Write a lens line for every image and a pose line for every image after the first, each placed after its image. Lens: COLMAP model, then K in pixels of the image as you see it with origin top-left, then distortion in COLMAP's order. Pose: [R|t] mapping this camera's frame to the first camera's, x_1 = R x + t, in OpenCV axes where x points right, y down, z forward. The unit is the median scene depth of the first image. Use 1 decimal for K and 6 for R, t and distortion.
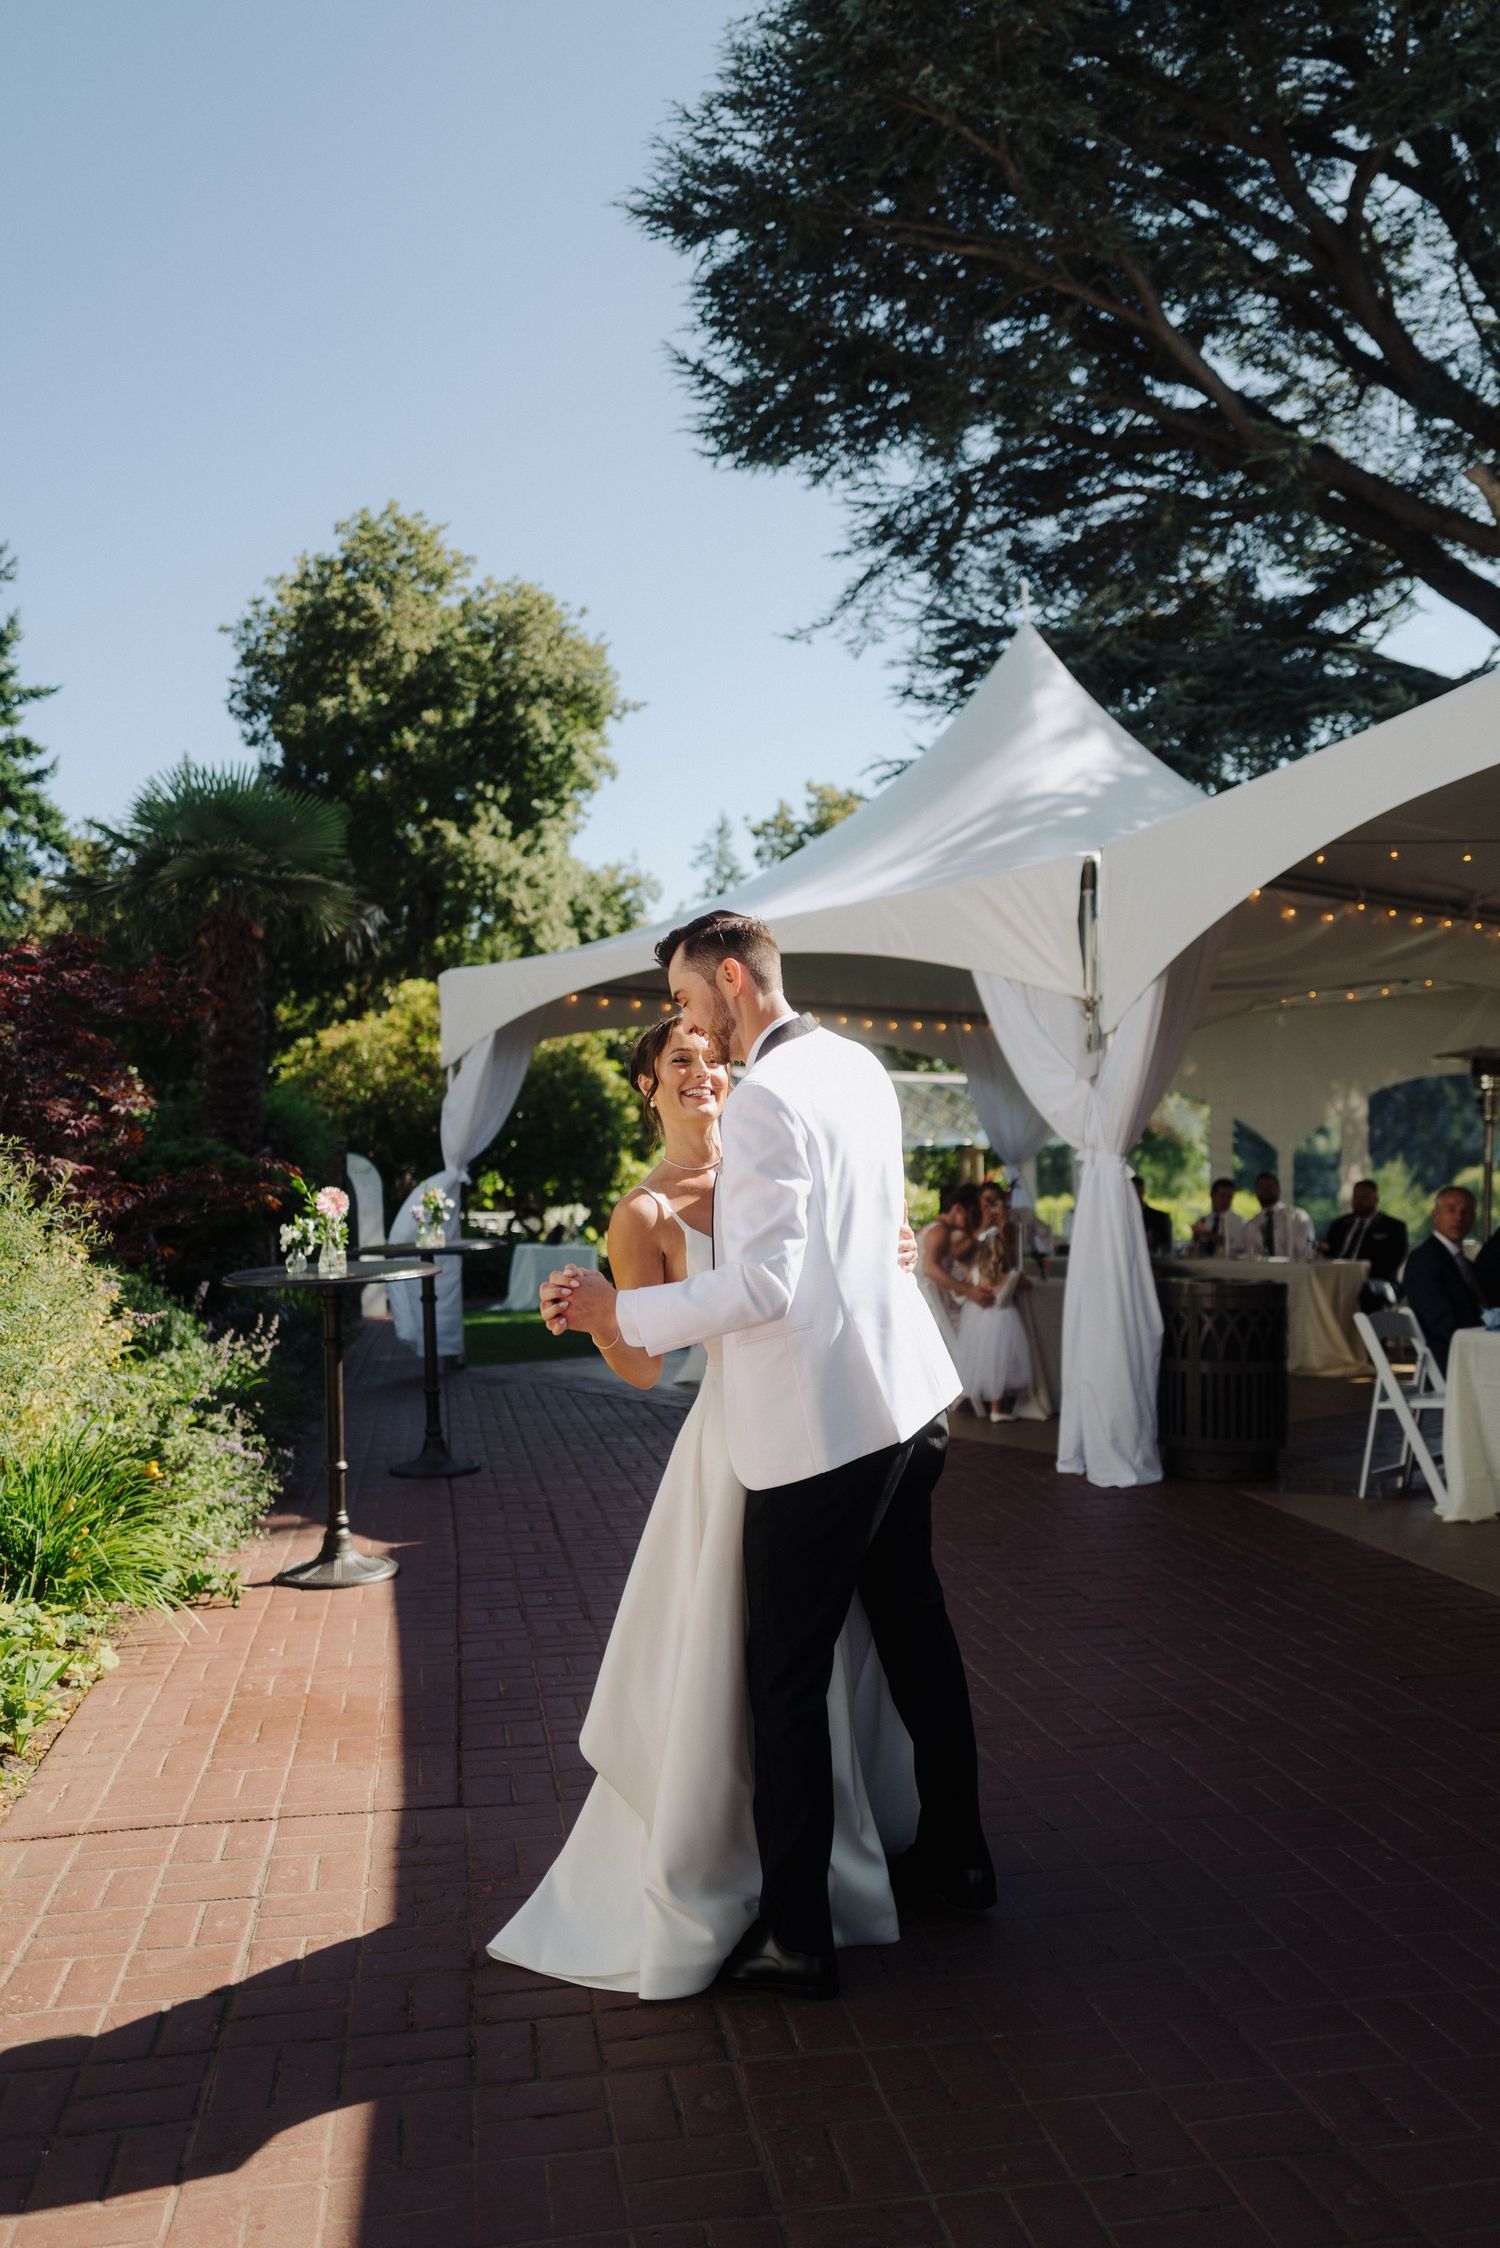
lens RADIAL K [[1775.0, 0, 751.6], [0, 1775.0, 1146.4], [0, 0, 1]] dist [-0.026407, -0.007534]
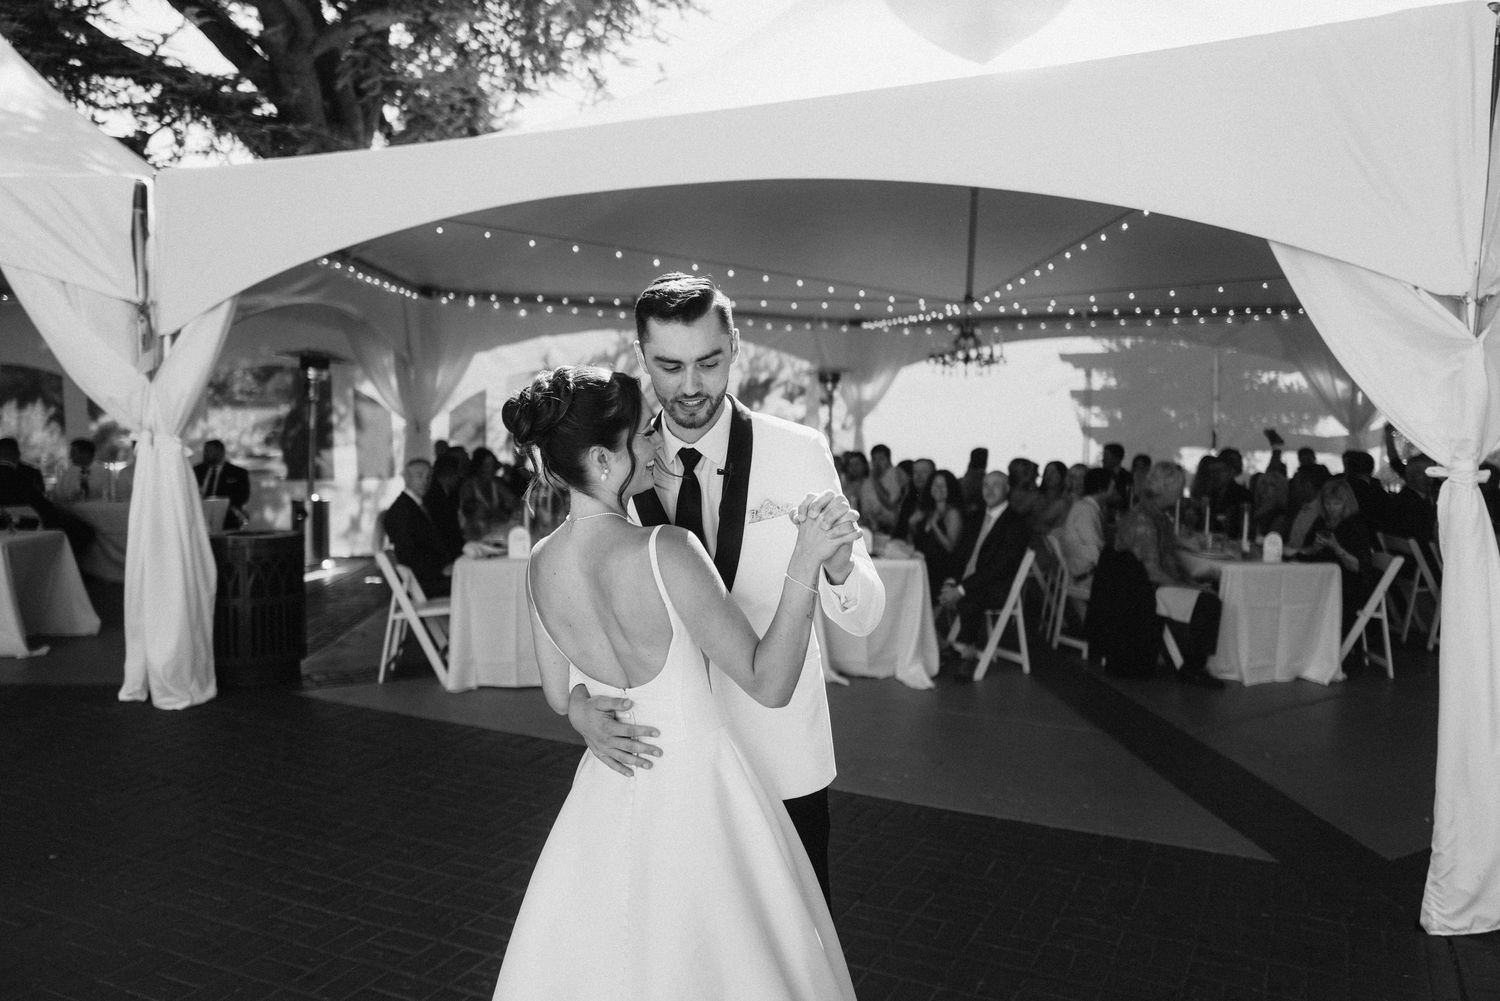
lens RADIAL K [[1131.4, 0, 751.8], [0, 1131.4, 501.8], [0, 0, 1]] dist [-0.038175, 0.049604]
pose [[0.591673, -0.050673, 0.804584, -0.056496], [-0.025307, 0.996363, 0.081361, -0.007262], [-0.805781, -0.068500, 0.588239, 0.071354]]
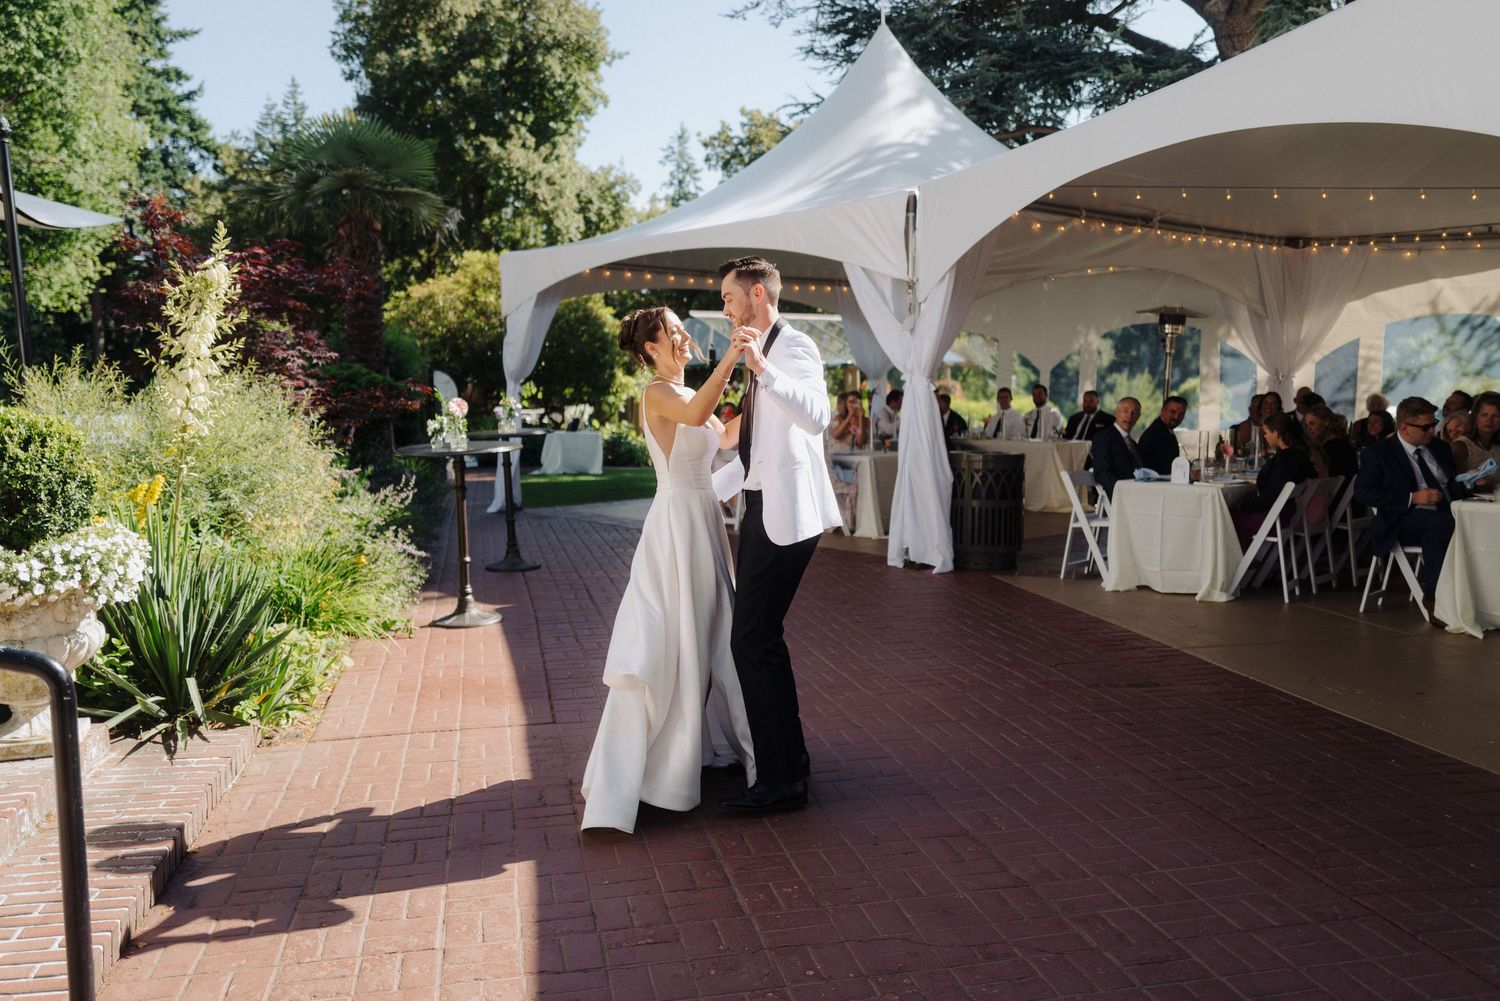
lens RADIAL K [[1244.0, 0, 751.5], [0, 1244.0, 504.3], [0, 0, 1]] dist [-0.030558, 0.035243]
pose [[0.999239, -0.003073, 0.038890, -0.000456], [-0.001352, 0.993563, 0.113271, -0.002488], [-0.038988, -0.113238, 0.992803, -0.050039]]
